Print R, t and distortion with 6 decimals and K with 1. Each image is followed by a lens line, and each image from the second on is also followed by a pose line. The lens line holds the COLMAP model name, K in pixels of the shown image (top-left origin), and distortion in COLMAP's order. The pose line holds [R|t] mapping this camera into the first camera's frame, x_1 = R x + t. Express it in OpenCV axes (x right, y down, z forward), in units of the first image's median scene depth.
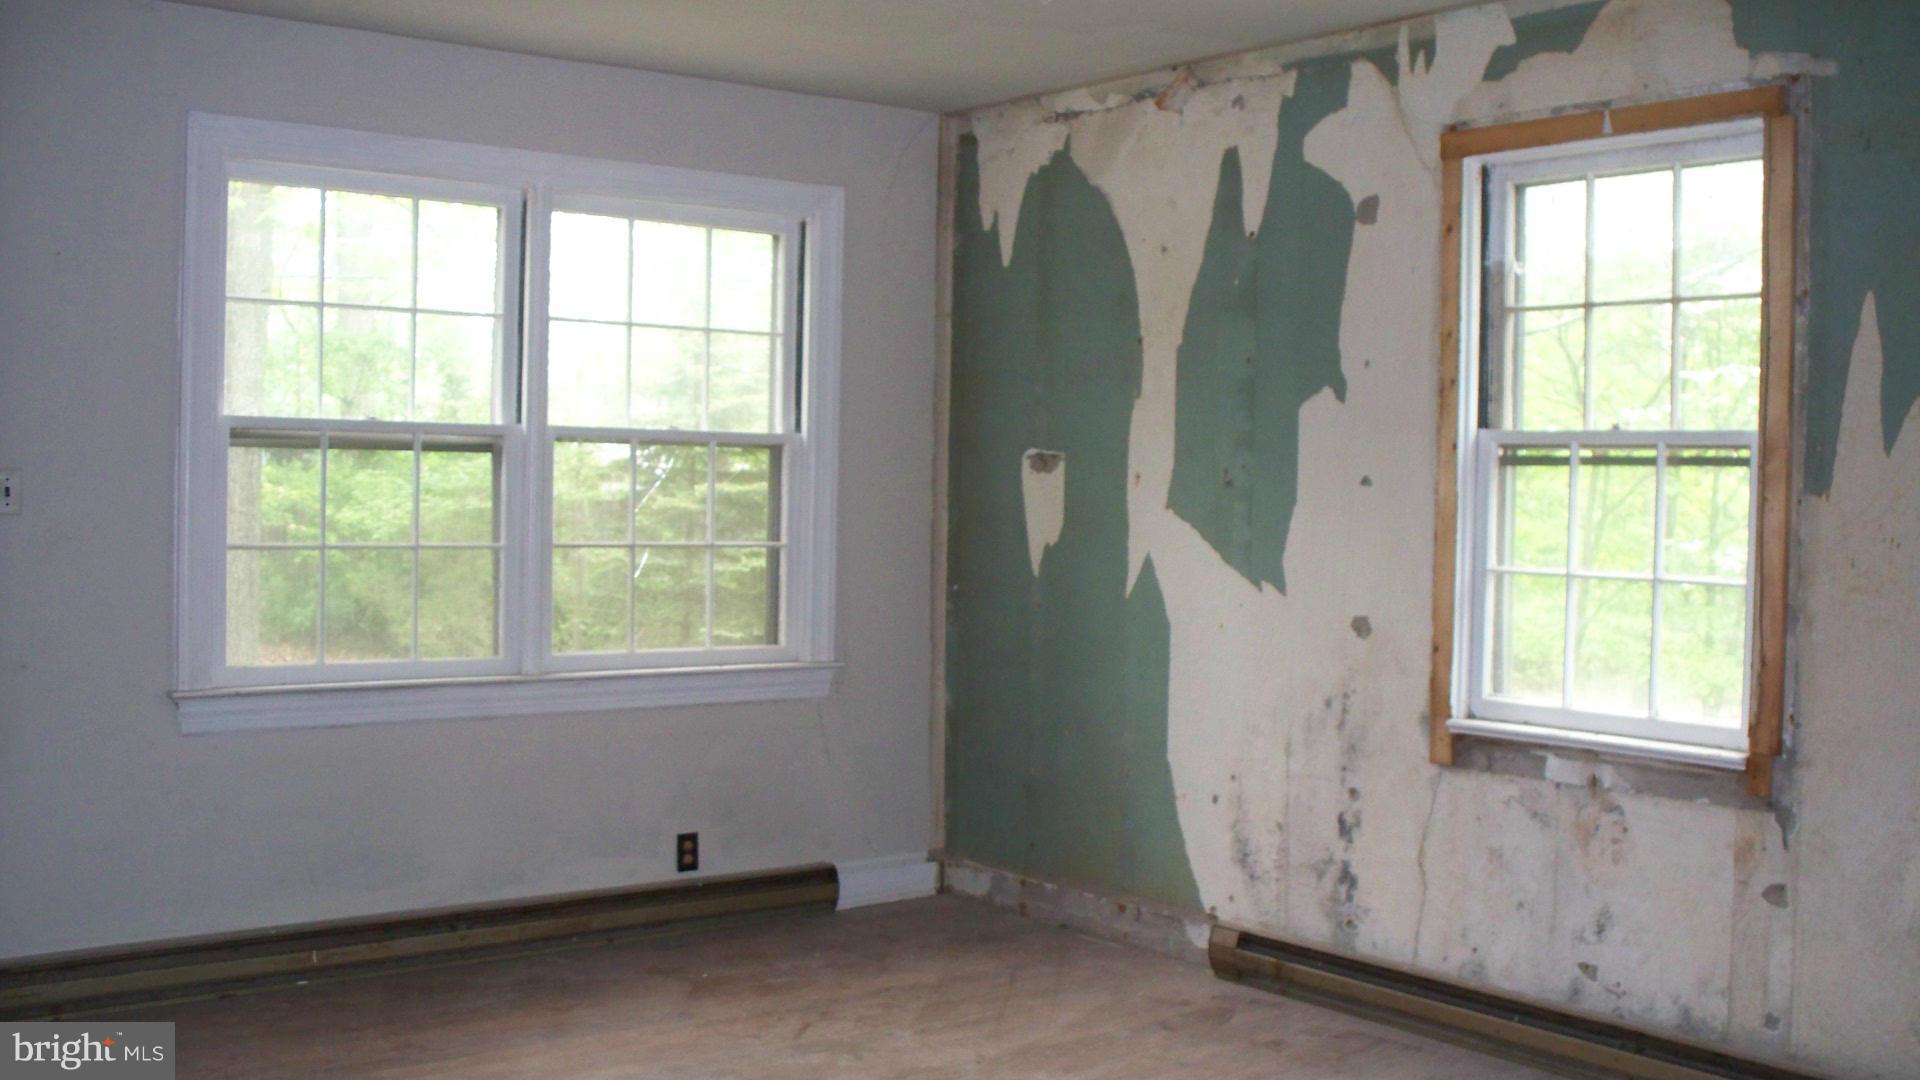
lens RADIAL K [[1965.2, 0, 960.0], [0, 1965.2, 540.0], [0, 0, 1]] dist [-0.231260, 0.247530]
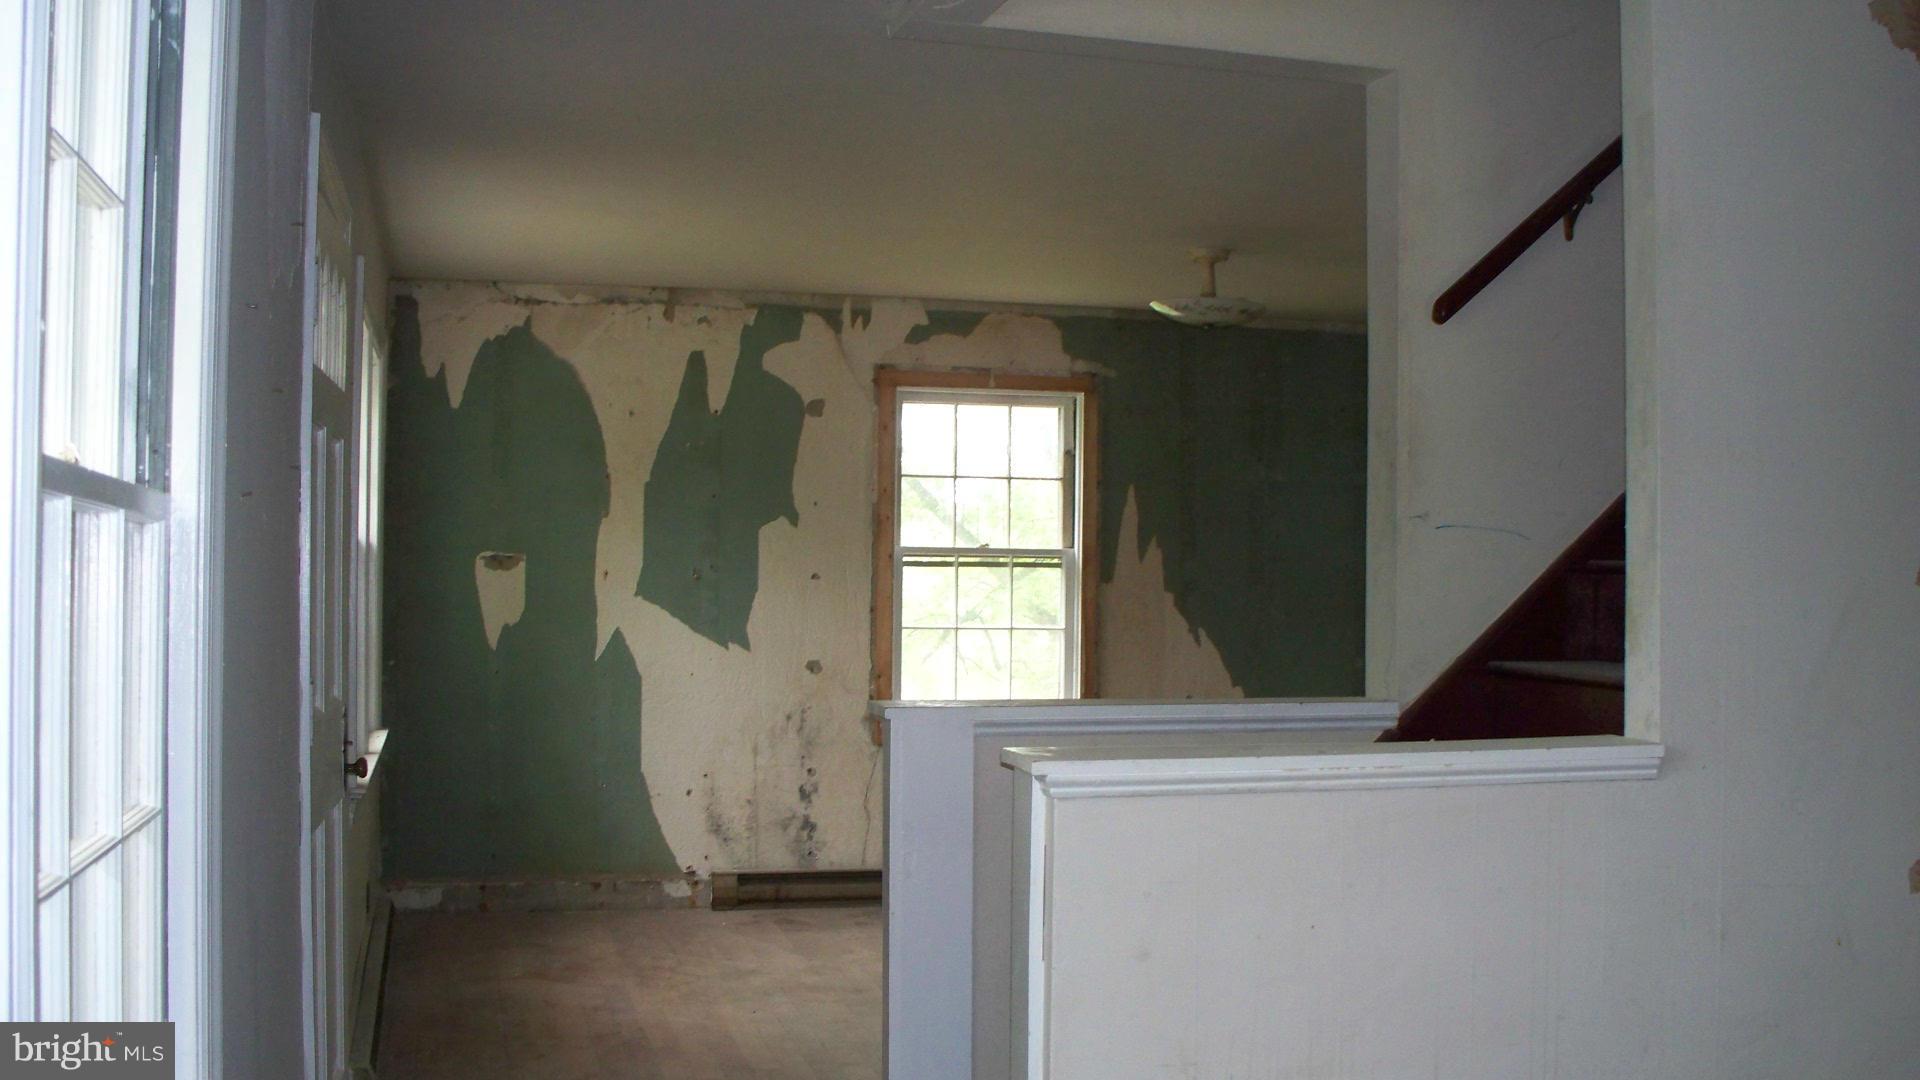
lens RADIAL K [[1965.2, 0, 960.0], [0, 1965.2, 540.0], [0, 0, 1]] dist [-0.231260, 0.247530]
pose [[0.399866, 0.000555, 0.916573, -1.185425], [0.022628, 0.999689, -0.010477, -0.039146], [-0.916294, 0.024930, 0.399729, 0.231336]]
